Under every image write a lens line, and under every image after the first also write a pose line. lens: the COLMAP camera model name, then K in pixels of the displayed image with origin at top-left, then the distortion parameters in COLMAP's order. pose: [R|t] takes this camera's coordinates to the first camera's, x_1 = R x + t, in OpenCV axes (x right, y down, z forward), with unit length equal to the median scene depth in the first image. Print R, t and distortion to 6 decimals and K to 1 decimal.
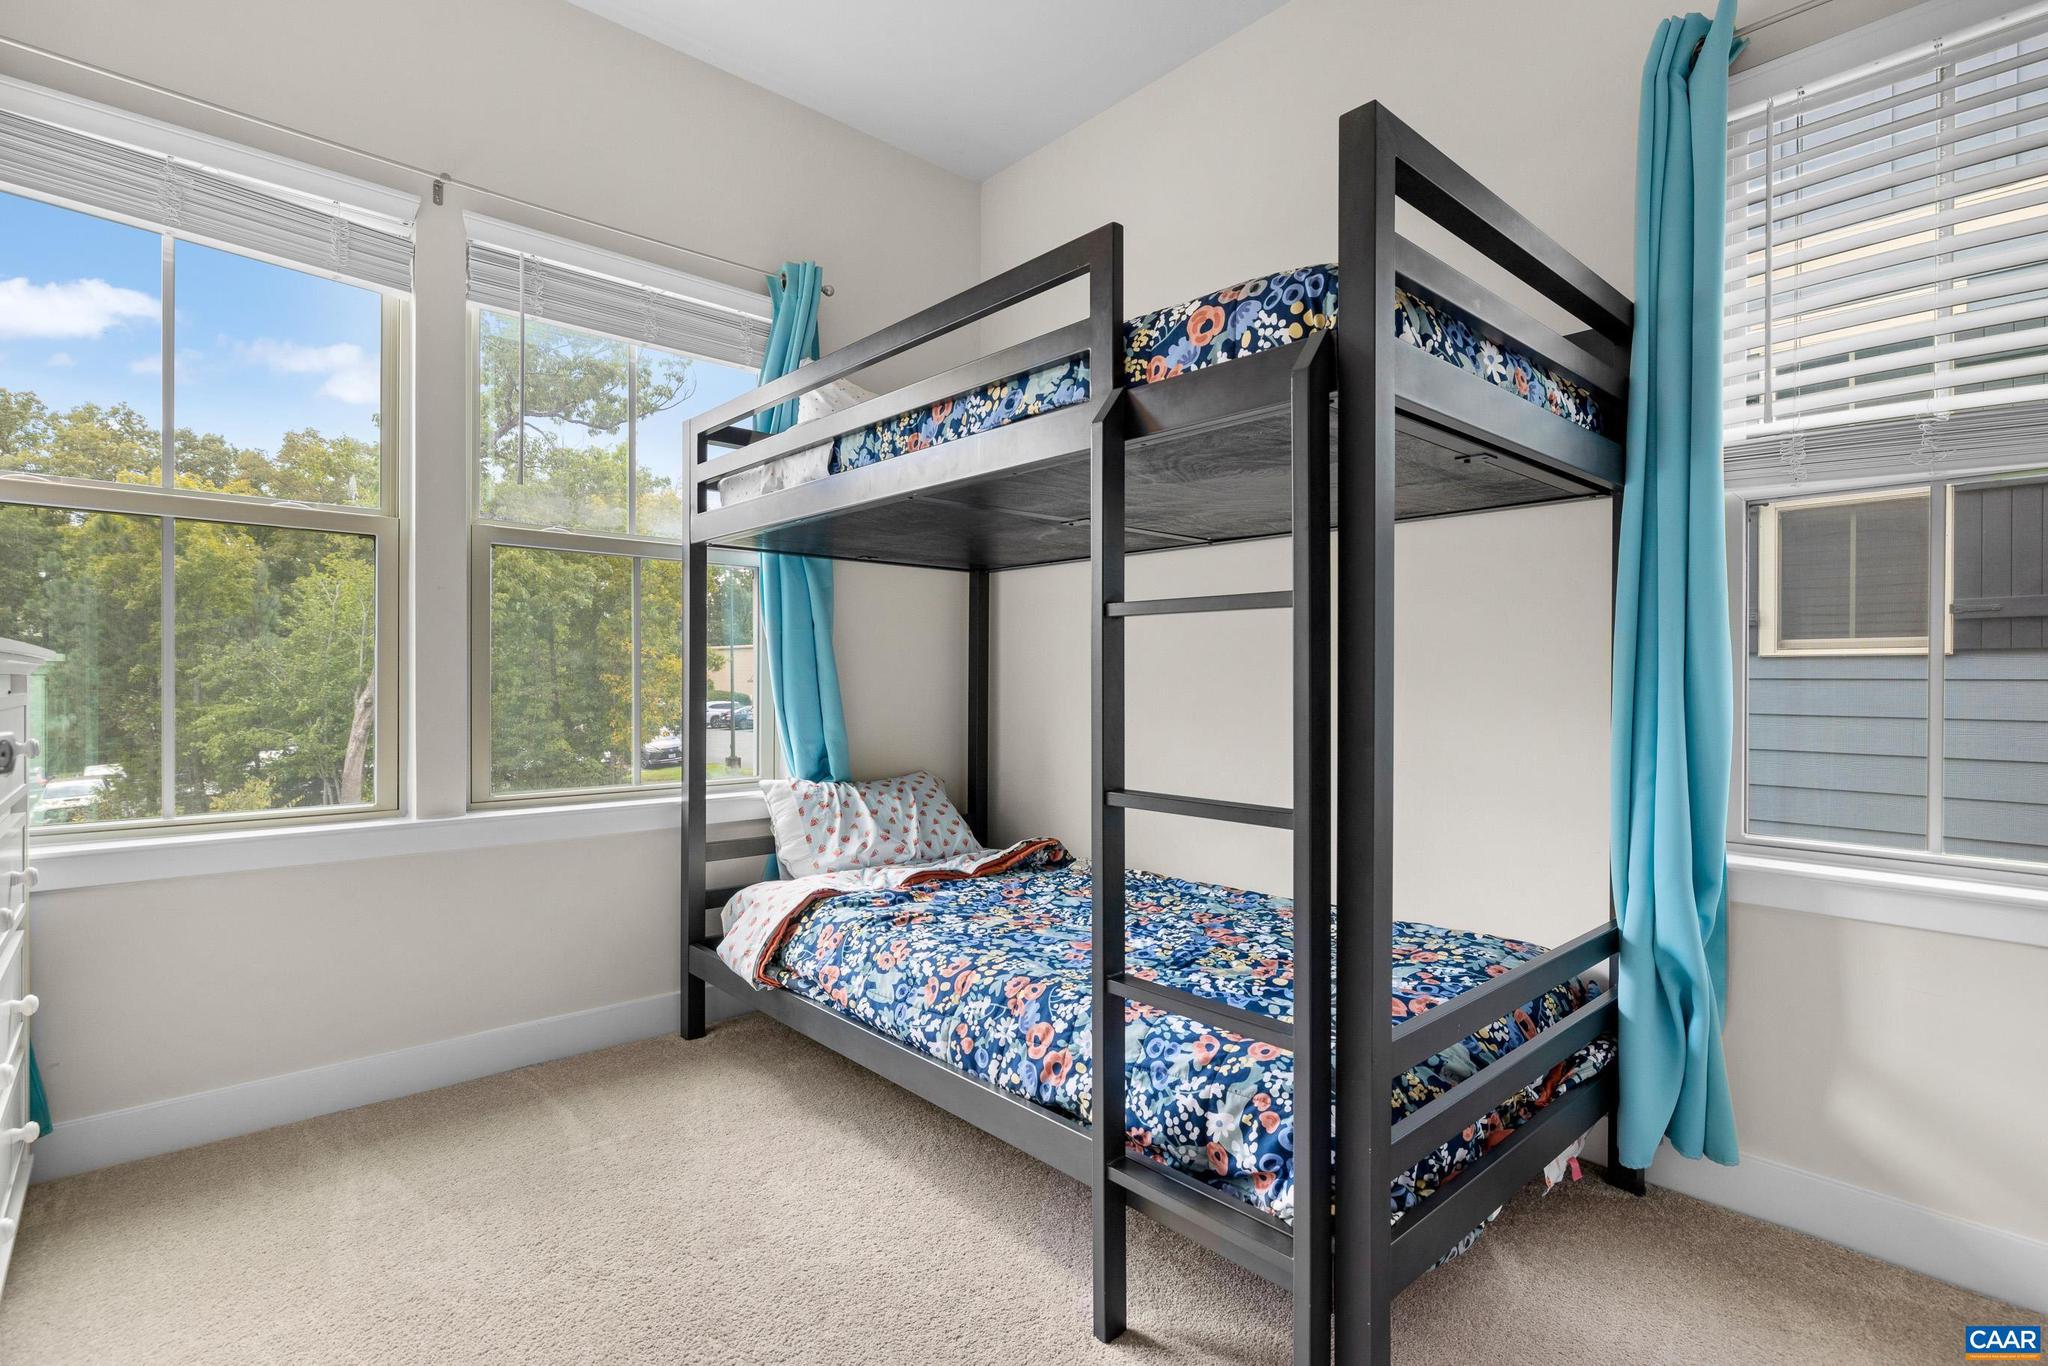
lens RADIAL K [[996.8, 0, 1029.4], [0, 996.8, 673.1], [0, 0, 1]] dist [-0.001202, -0.001574]
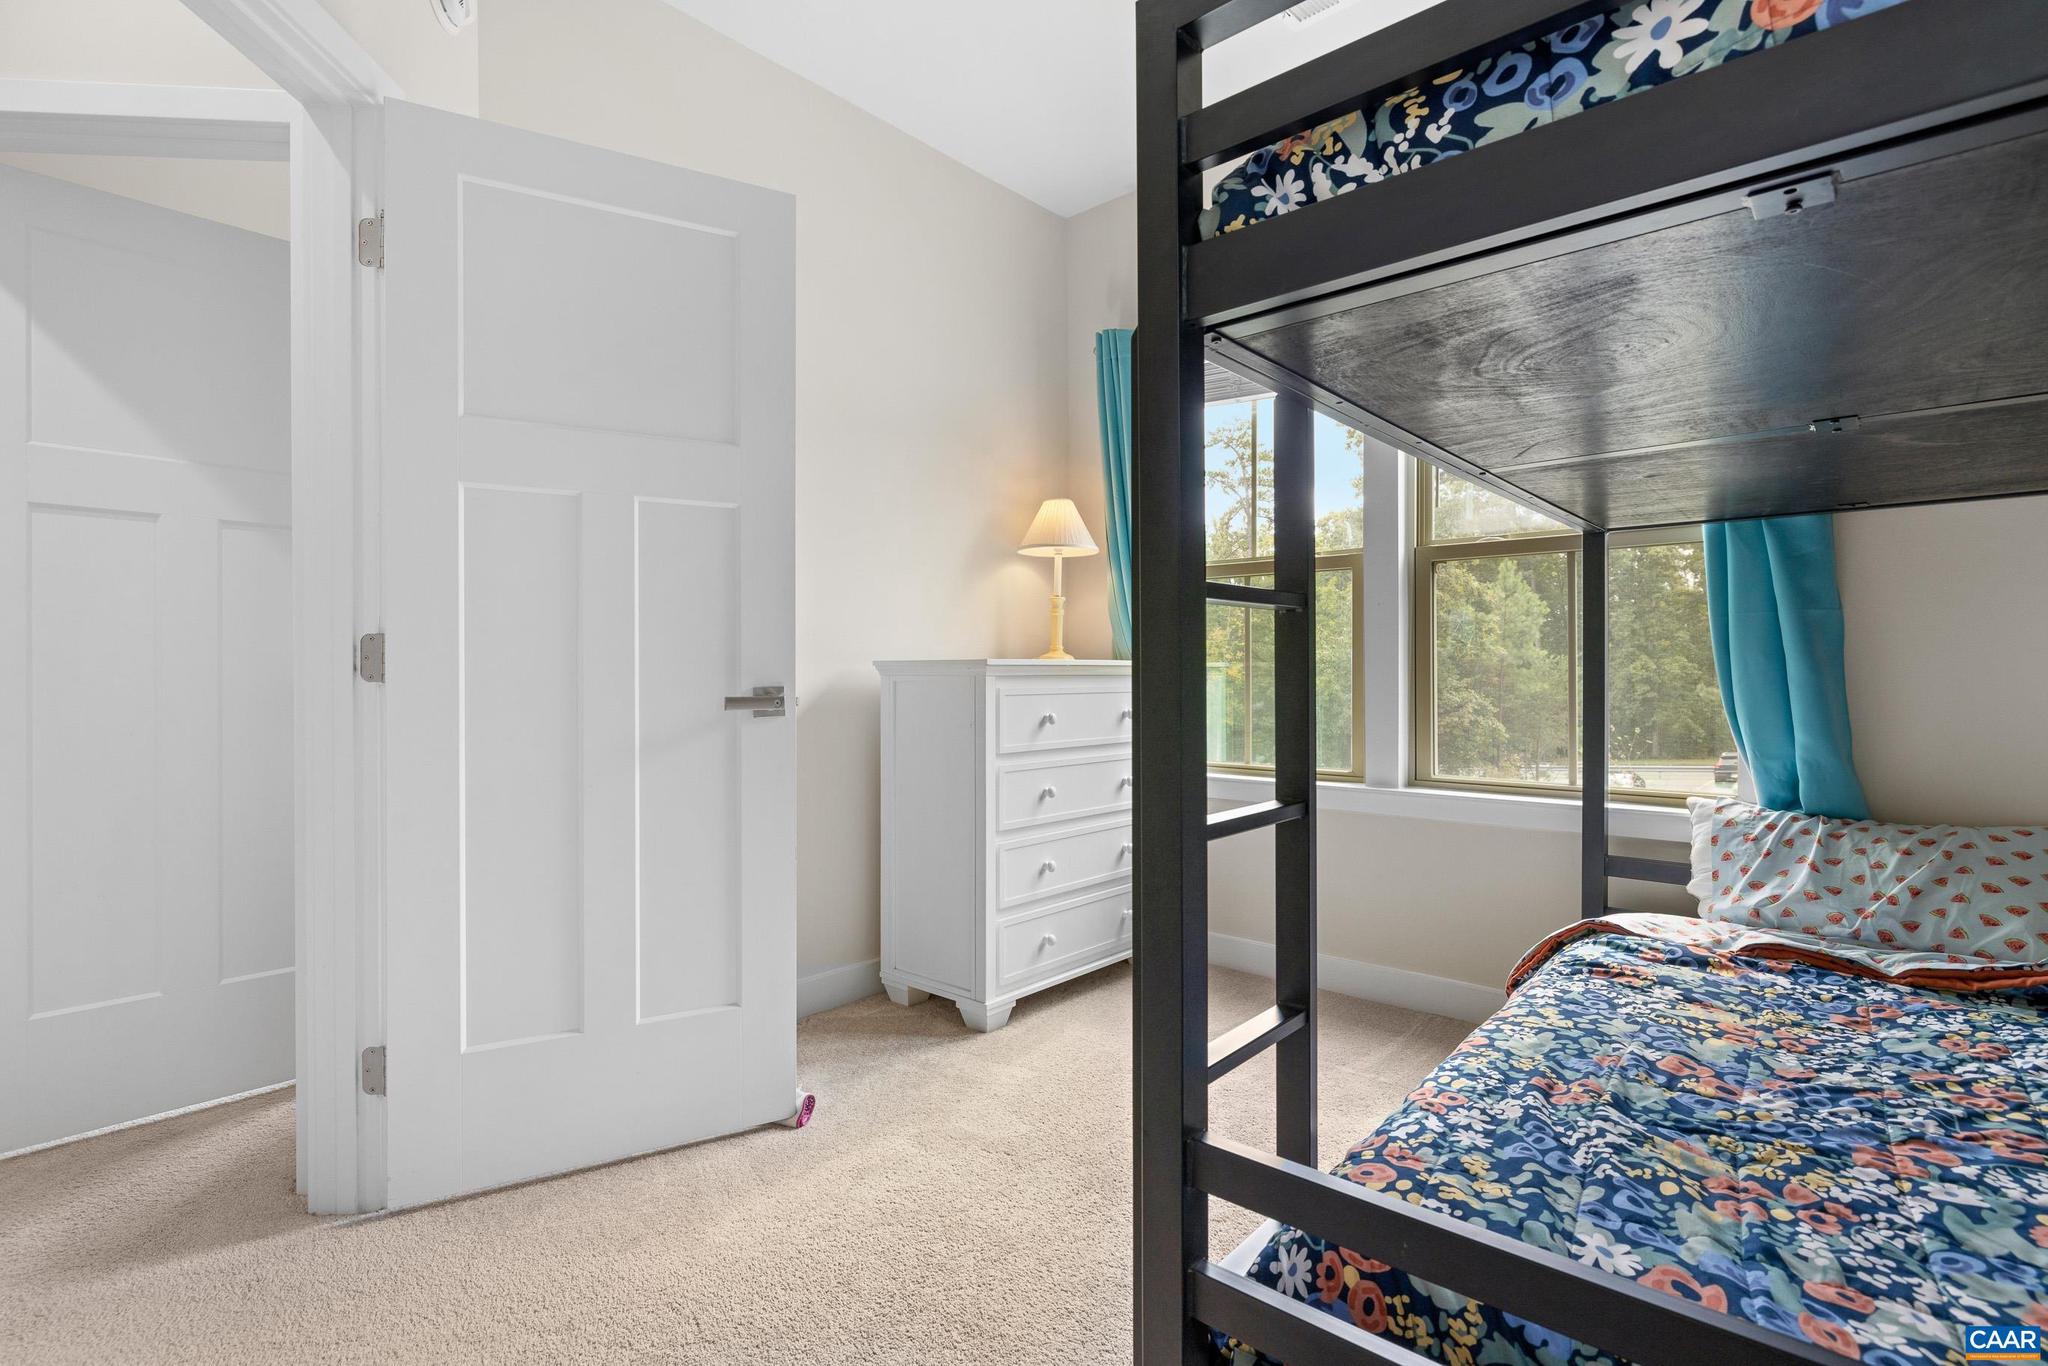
lens RADIAL K [[996.8, 0, 1027.6], [0, 996.8, 675.1], [0, 0, 1]] dist [-0.001202, -0.001574]
pose [[0.113787, 0.000041, -0.993505, 0.526549], [0.005097, 0.999987, 0.000625, 0.001501], [0.993492, -0.005135, 0.113786, 0.367844]]
